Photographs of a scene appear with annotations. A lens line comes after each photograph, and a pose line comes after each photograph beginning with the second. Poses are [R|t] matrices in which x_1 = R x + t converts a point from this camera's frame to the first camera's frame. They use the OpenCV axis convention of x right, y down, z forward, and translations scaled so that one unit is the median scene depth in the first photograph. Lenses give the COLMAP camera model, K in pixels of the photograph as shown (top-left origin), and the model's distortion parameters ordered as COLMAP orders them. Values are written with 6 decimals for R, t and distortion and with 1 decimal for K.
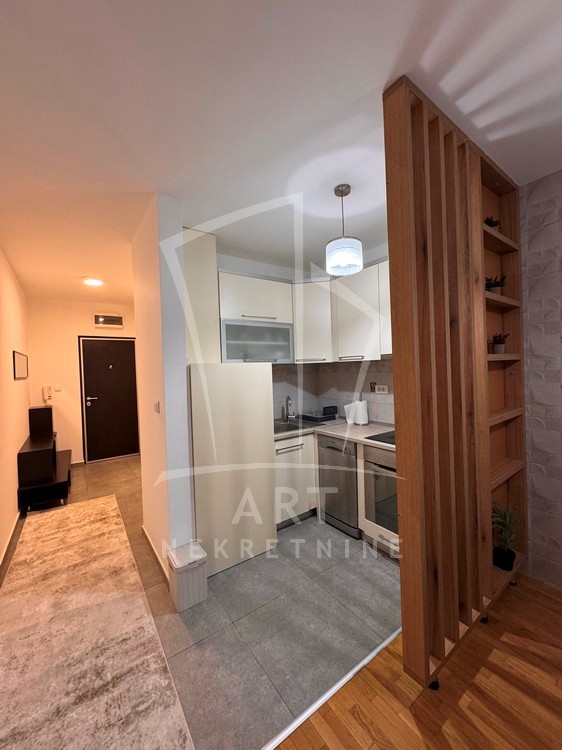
lens RADIAL K [[298.0, 0, 283.0], [0, 298.0, 372.5], [0, 0, 1]] dist [-0.001204, 0.000351]
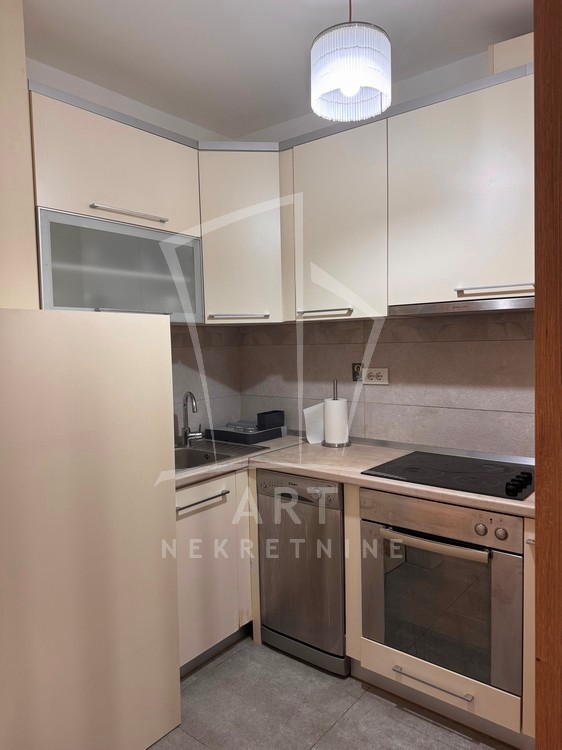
lens RADIAL K [[526.4, 0, 282.3], [0, 526.4, 371.1], [0, 0, 1]] dist [0.047771, -0.052413]
pose [[0.962451, -0.004456, 0.271420, -0.075624], [-0.005578, 0.999330, 0.036185, 0.016637], [-0.271399, -0.036340, 0.961781, 0.173020]]
